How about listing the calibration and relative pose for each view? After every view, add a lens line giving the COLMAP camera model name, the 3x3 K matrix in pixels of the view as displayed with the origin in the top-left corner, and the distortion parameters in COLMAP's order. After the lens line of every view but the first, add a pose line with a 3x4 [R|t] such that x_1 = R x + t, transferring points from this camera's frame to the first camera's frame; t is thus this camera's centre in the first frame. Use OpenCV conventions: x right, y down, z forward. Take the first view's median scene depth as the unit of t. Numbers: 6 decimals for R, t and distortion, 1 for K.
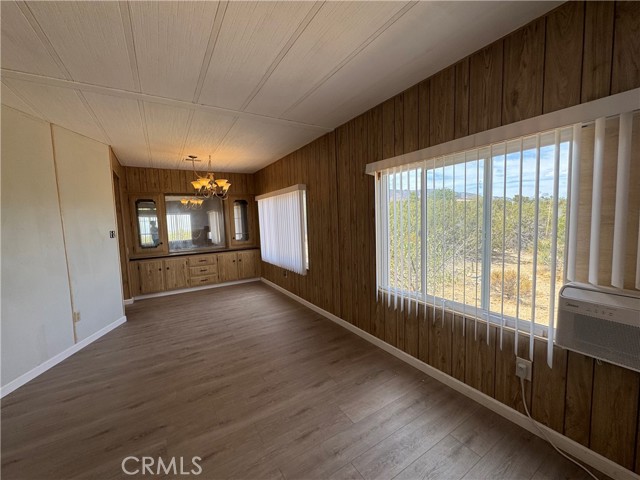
lens RADIAL K [[255.3, 0, 319.6], [0, 255.3, 239.1], [0, 0, 1]] dist [-0.006103, 0.001289]
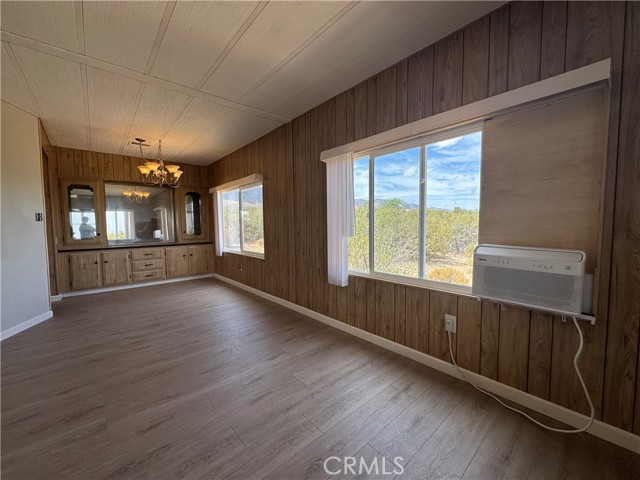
lens RADIAL K [[255.3, 0, 319.4], [0, 255.3, 239.1], [0, 0, 1]] dist [-0.006103, 0.001289]
pose [[0.986119, 0.013236, 0.165514, 0.004501], [-0.008911, 0.999600, -0.026846, 0.092055], [-0.165803, 0.024999, 0.985842, -0.038581]]
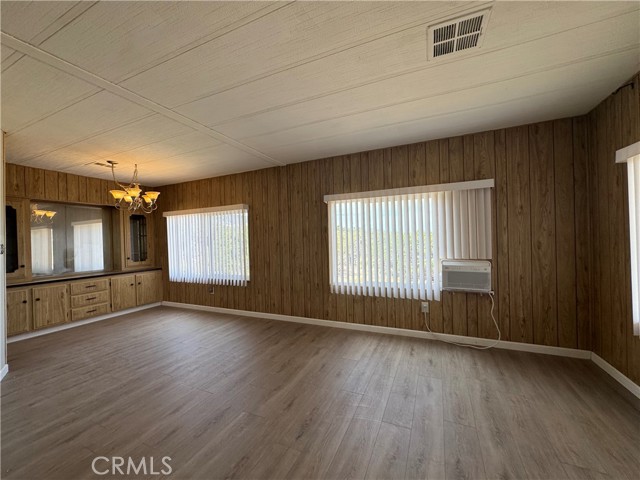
lens RADIAL K [[255.3, 0, 319.8], [0, 255.3, 238.6], [0, 0, 1]] dist [-0.006103, 0.001289]
pose [[0.834369, 0.012377, 0.551067, -0.571915], [0.042305, 0.995361, -0.086410, 0.066621], [-0.549580, 0.095410, 0.829975, -0.144326]]
